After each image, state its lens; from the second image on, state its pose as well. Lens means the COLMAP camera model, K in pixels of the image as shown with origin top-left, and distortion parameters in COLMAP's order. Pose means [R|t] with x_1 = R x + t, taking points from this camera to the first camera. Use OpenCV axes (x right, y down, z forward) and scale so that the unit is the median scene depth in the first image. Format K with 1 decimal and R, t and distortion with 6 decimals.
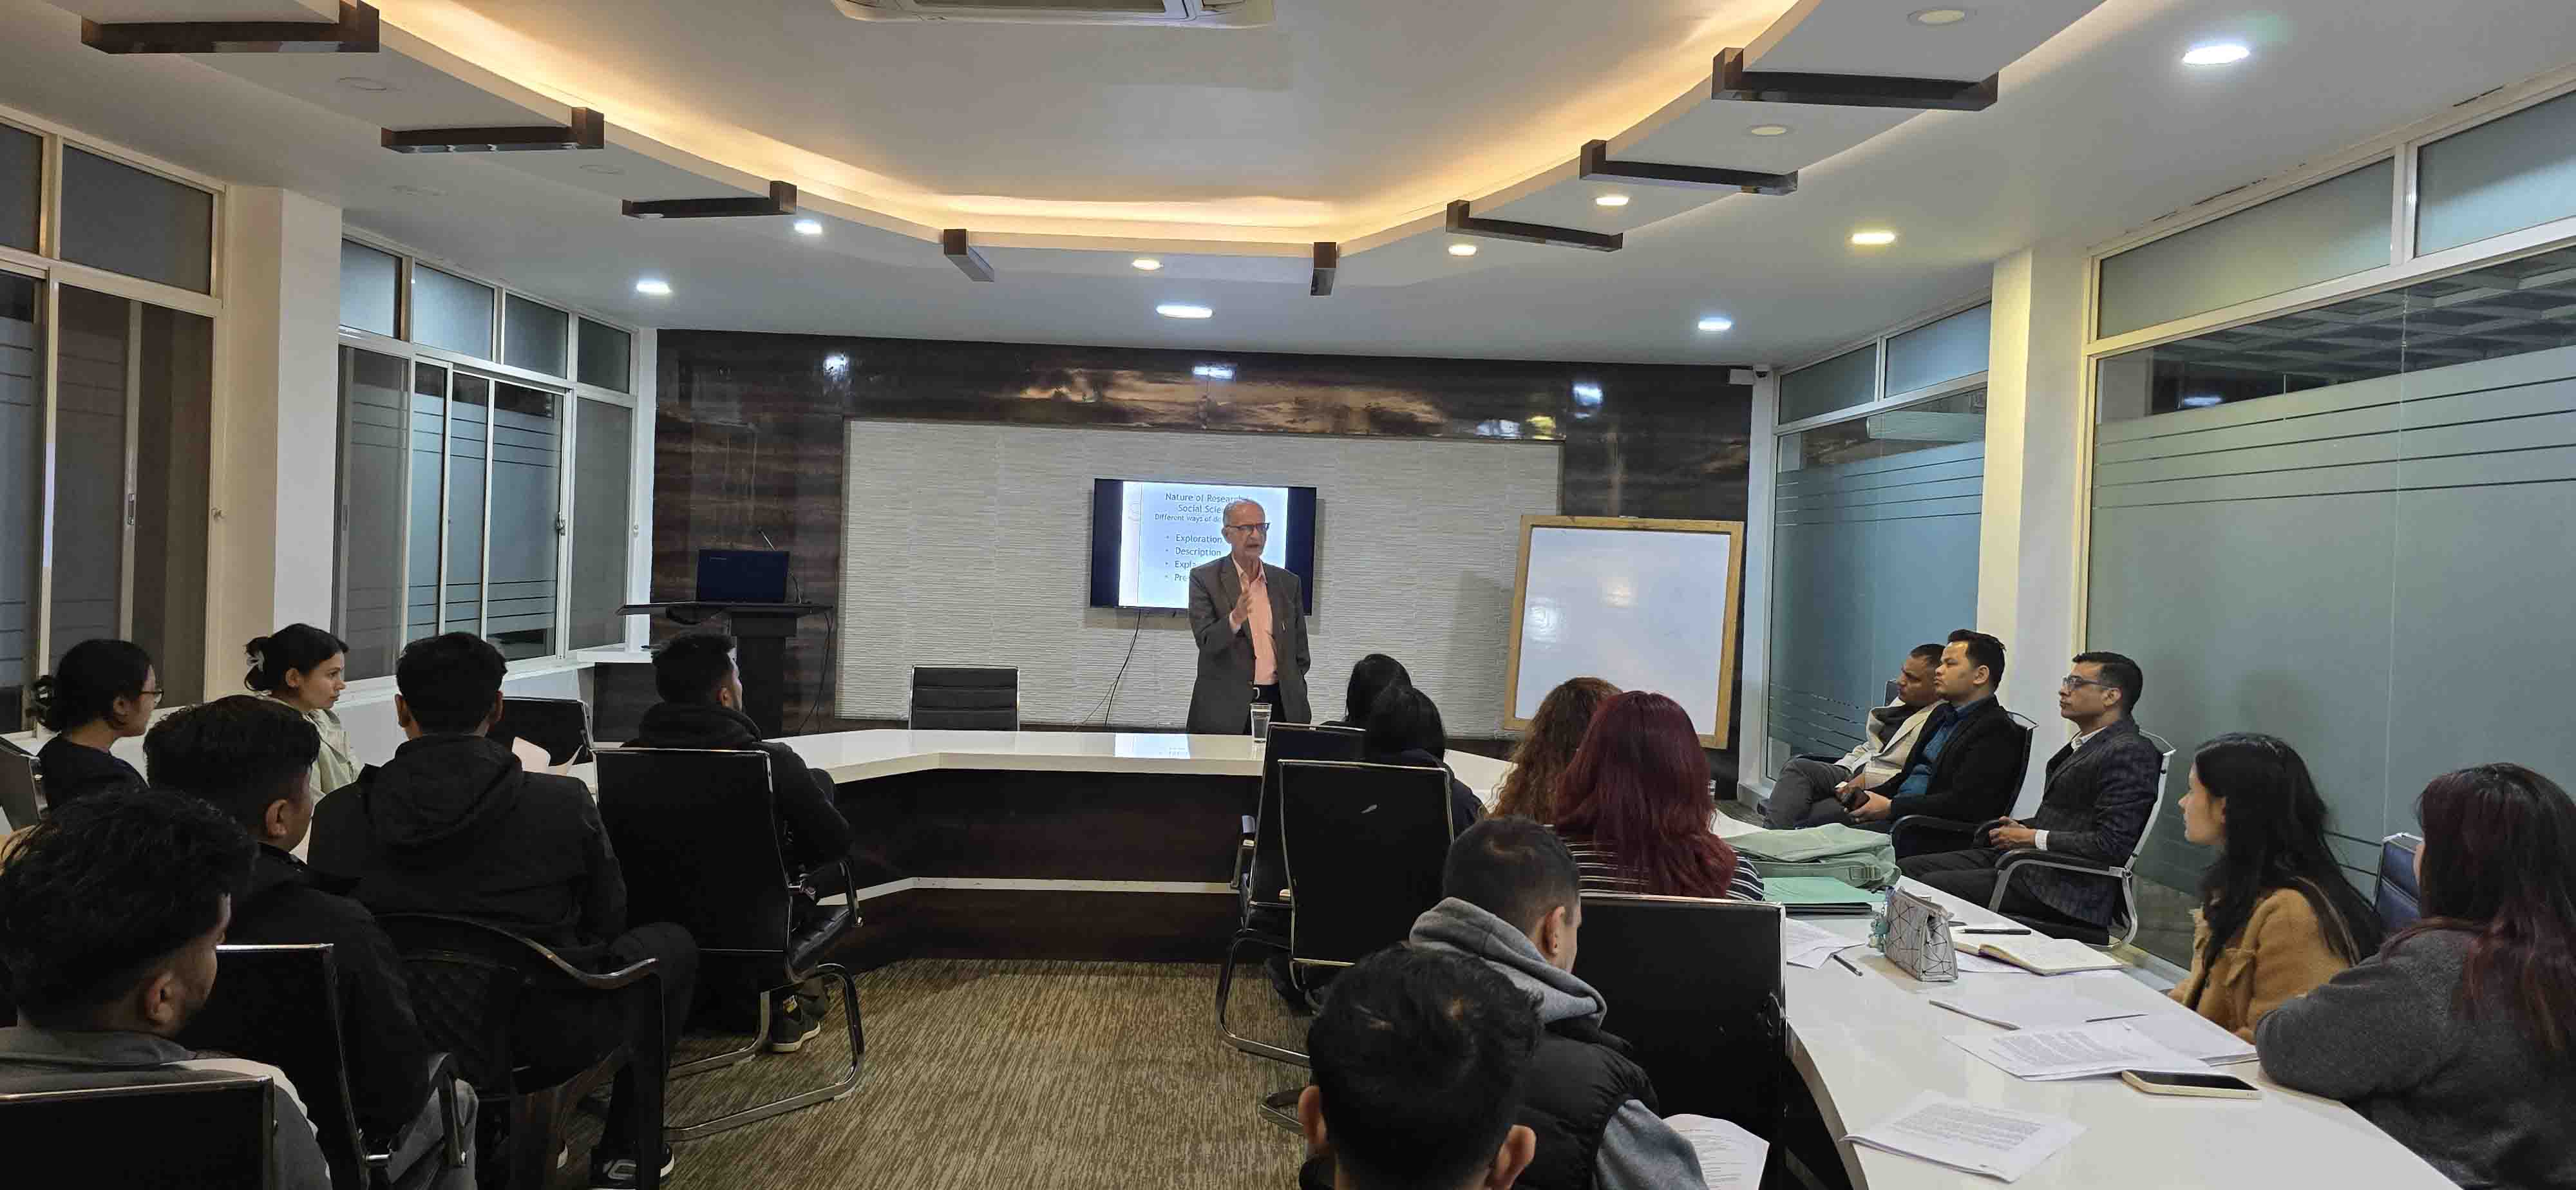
lens RADIAL K [[1743.0, 0, 1301.8], [0, 1743.0, 580.3], [0, 0, 1]] dist [0.049294, -0.044062]
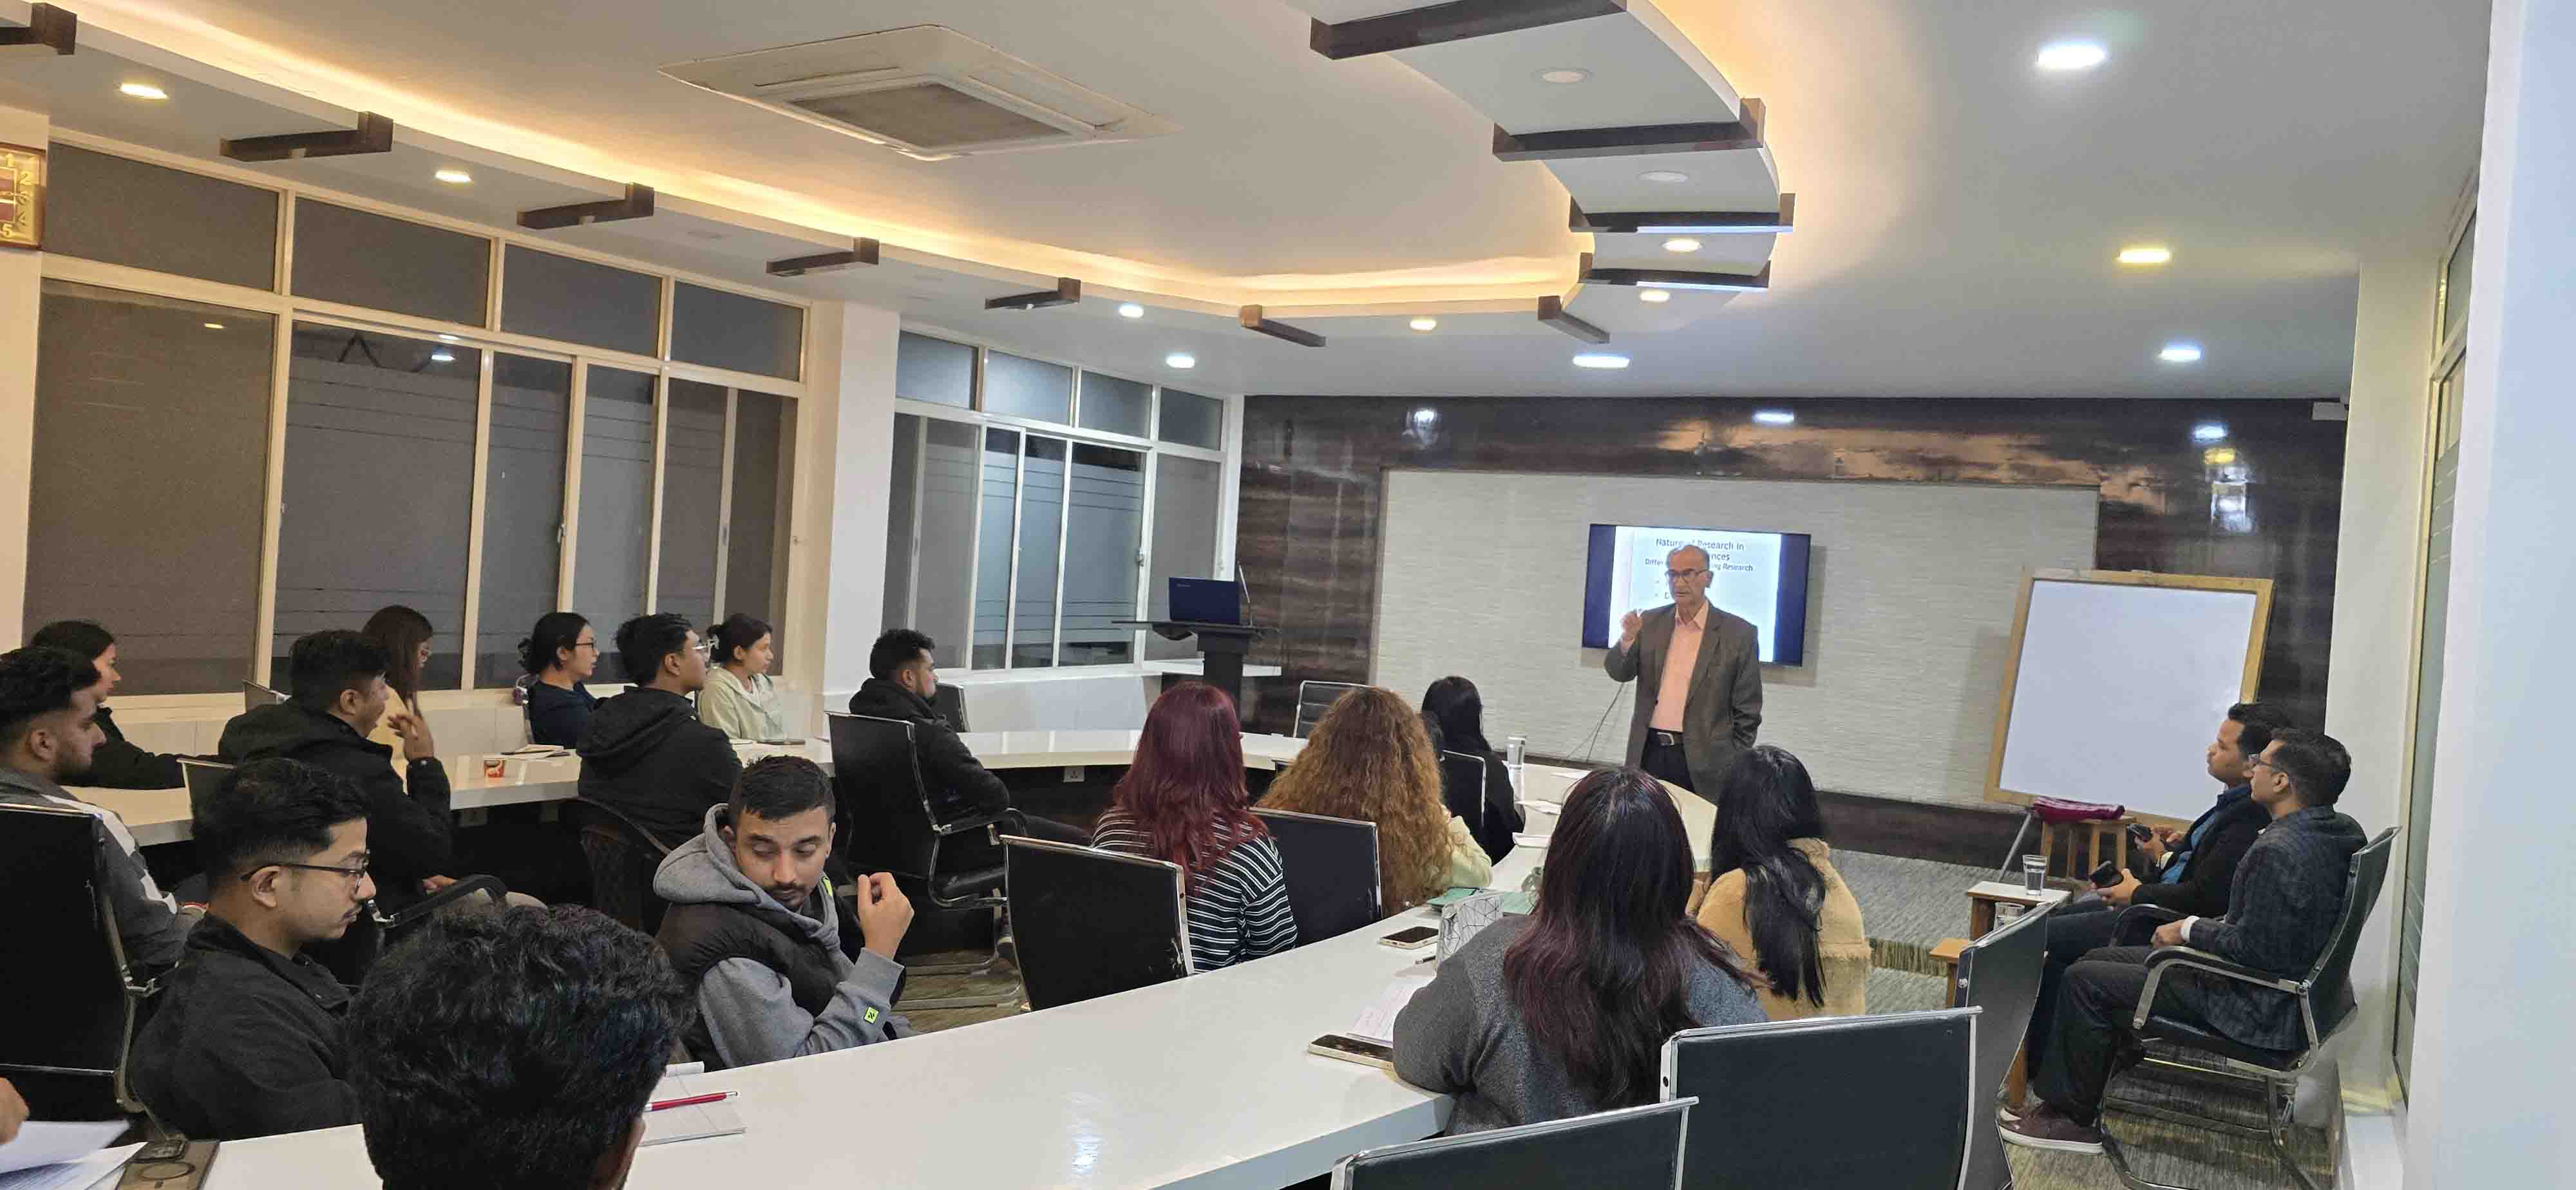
lens RADIAL K [[1743.0, 0, 1288.6], [0, 1743.0, 609.8], [0, 0, 1]] dist [0.049294, -0.044062]
pose [[0.862376, 0.033984, -0.505126, 0.256385], [-0.040916, 0.999159, -0.002633, 0.002983], [0.504612, 0.022939, 0.863042, 0.007974]]
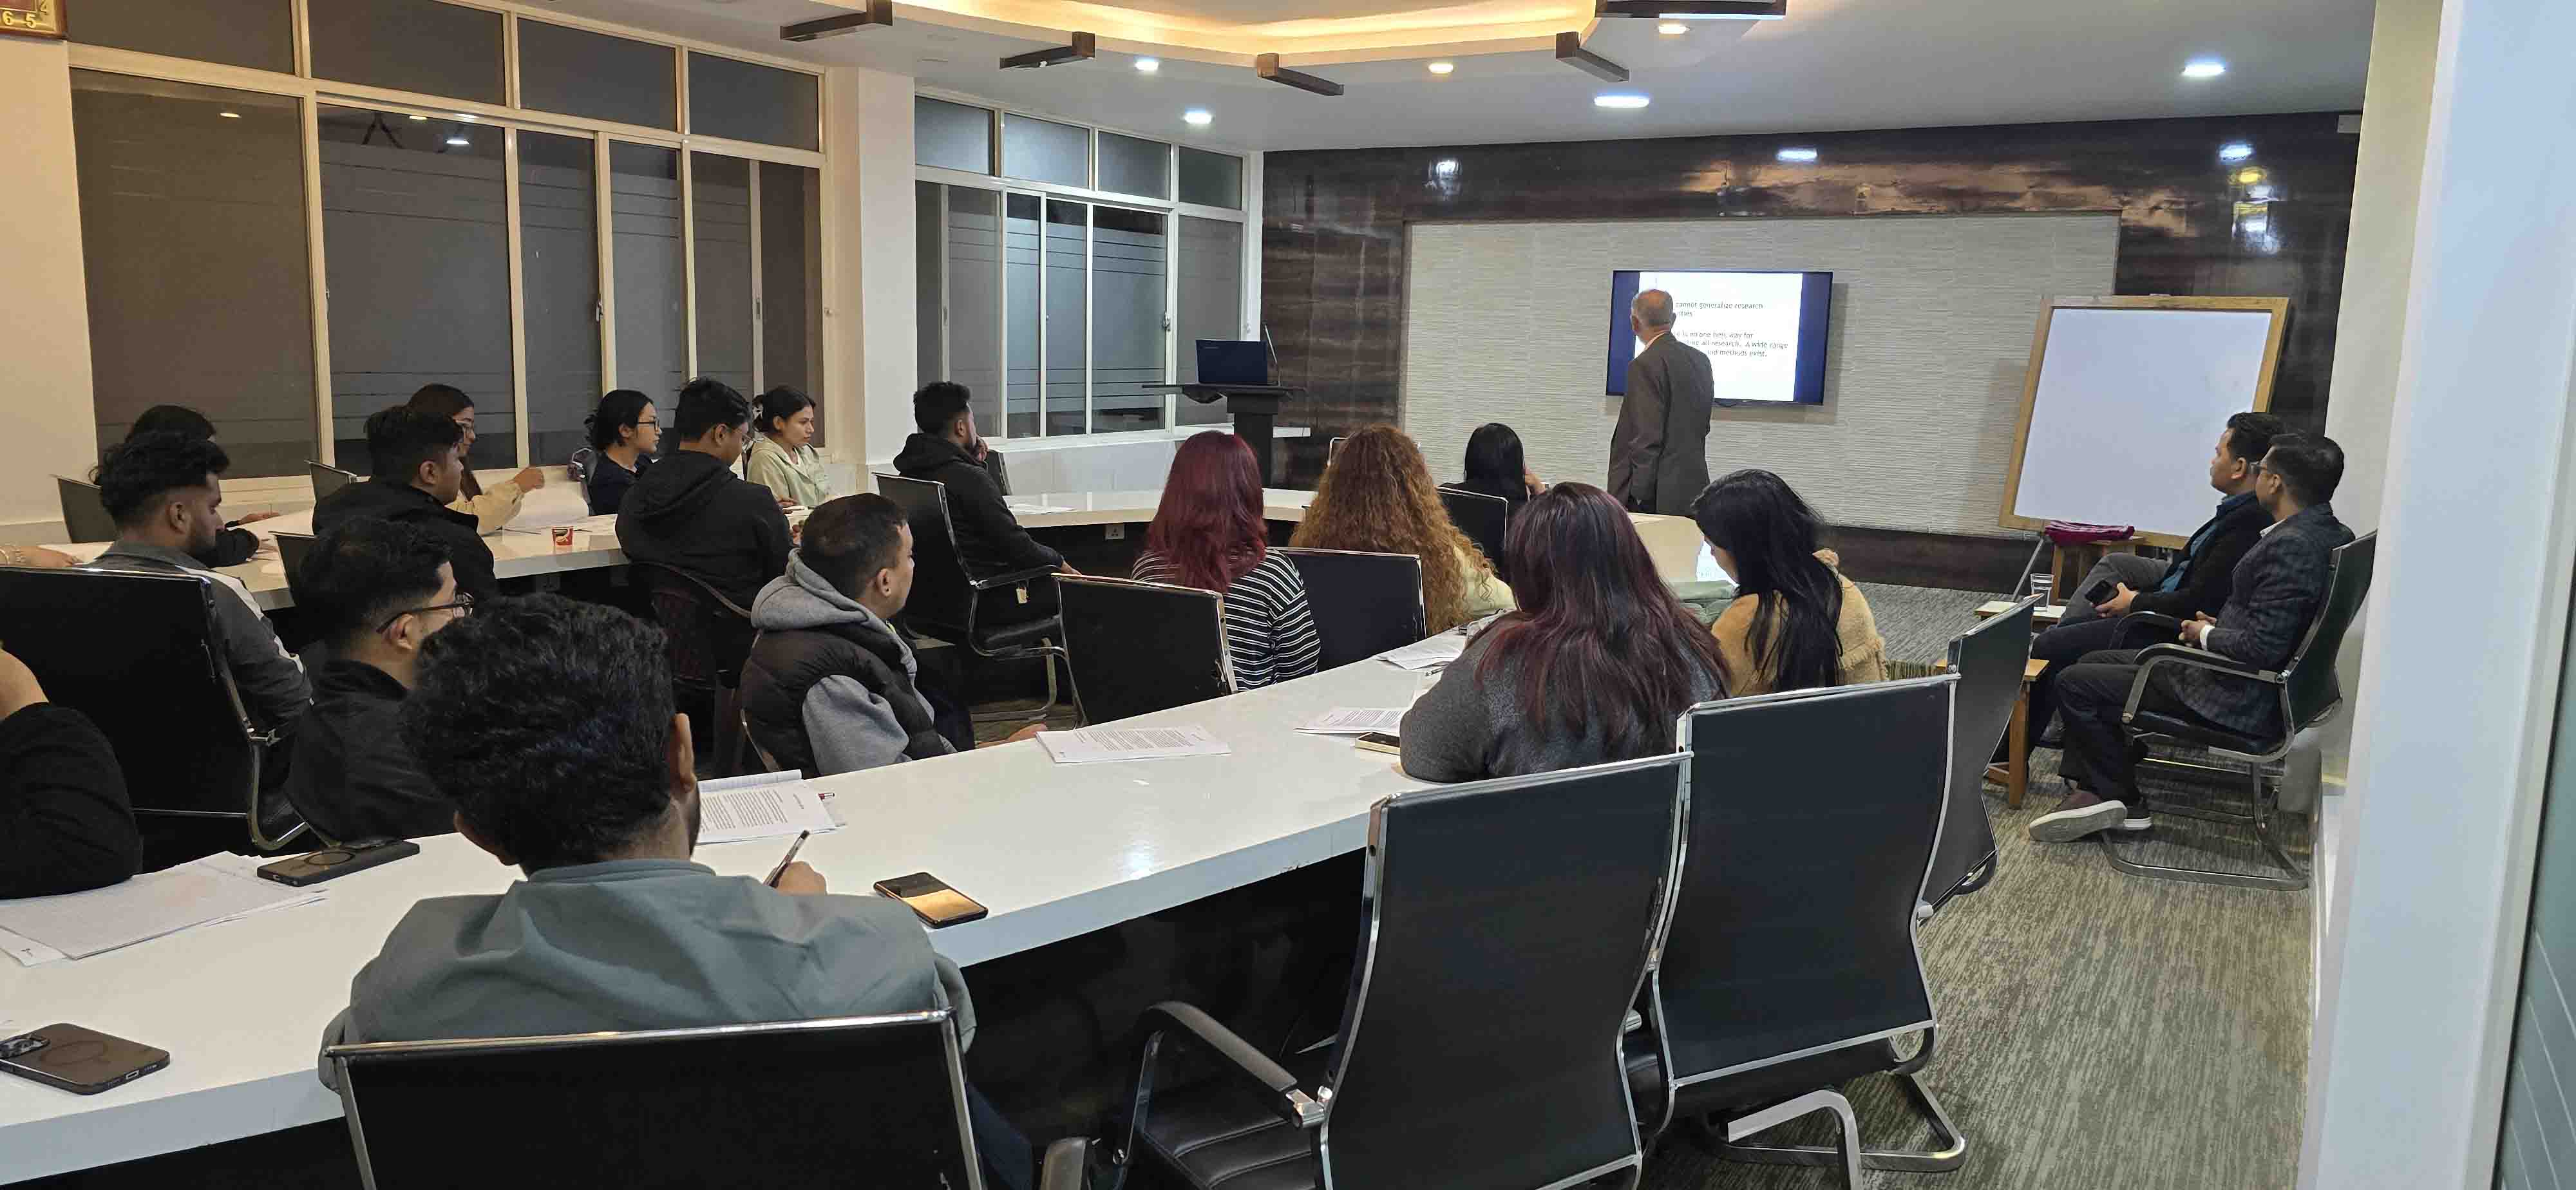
lens RADIAL K [[1743.0, 0, 1308.7], [0, 1743.0, 611.4], [0, 0, 1]] dist [0.049294, -0.044062]
pose [[0.860983, 0.070223, -0.503762, 0.267911], [-0.005675, 0.991688, 0.128540, 0.010463], [0.508601, -0.107812, 0.854225, -0.011484]]
